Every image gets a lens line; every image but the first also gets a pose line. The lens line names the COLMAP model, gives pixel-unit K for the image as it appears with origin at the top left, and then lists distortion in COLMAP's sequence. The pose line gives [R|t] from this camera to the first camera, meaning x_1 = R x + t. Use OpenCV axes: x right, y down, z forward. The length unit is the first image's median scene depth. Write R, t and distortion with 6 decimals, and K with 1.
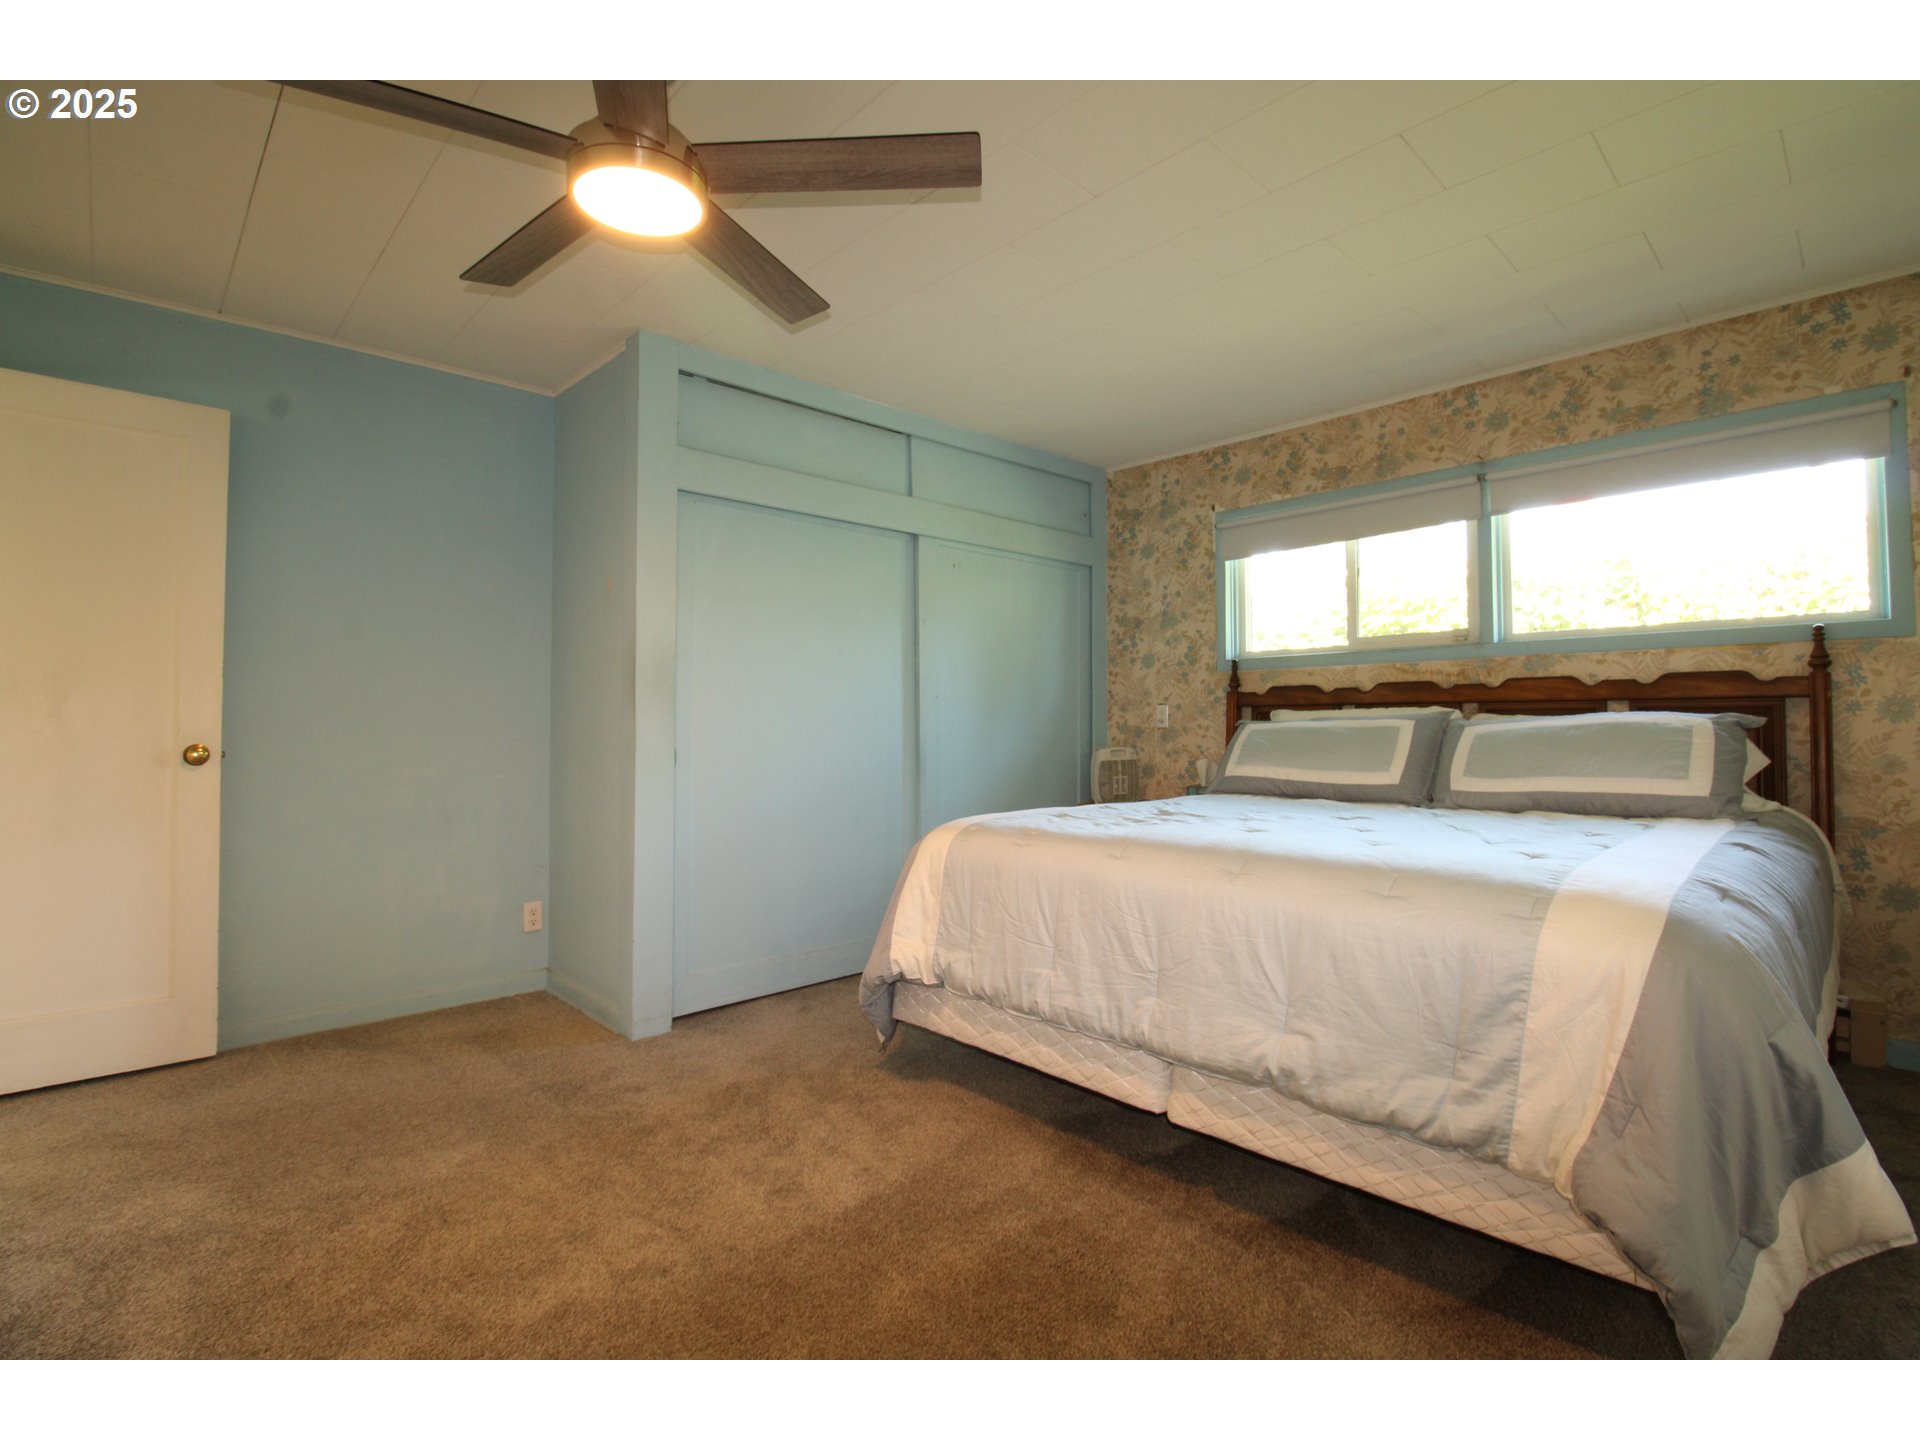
lens RADIAL K [[890.7, 0, 964.7], [0, 890.7, 696.0], [0, 0, 1]] dist [0.003890, -0.015213]
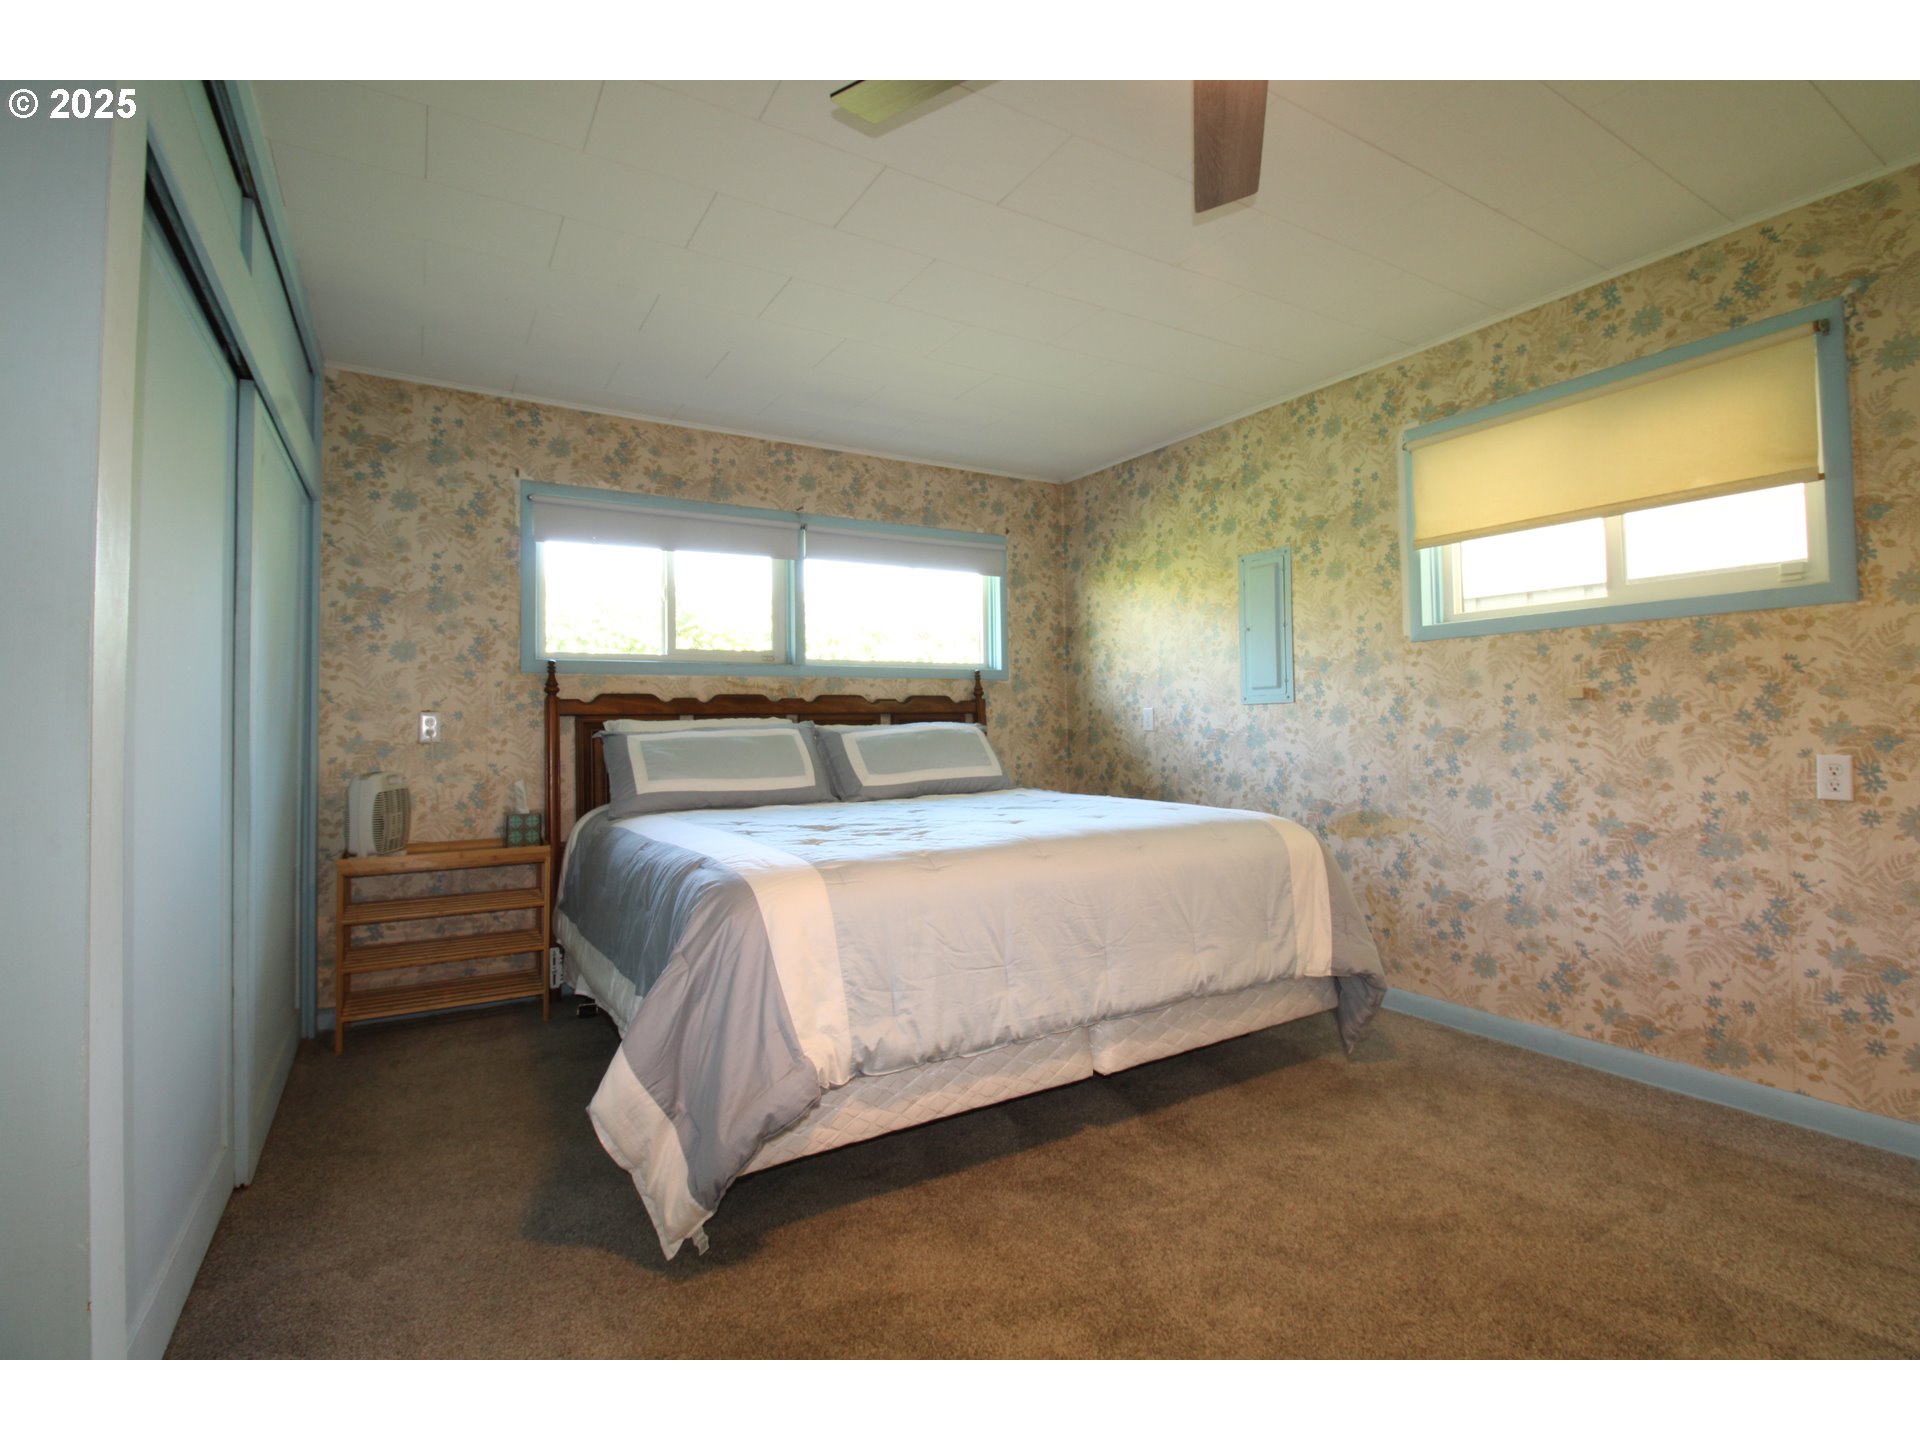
lens RADIAL K [[890.7, 0, 964.7], [0, 890.7, 696.0], [0, 0, 1]] dist [0.003890, -0.015213]
pose [[0.217110, 0.035113, 0.975515, -0.485512], [-0.015994, 0.999347, -0.032411, 0.016086], [-0.976016, -0.008566, 0.217530, 0.480649]]
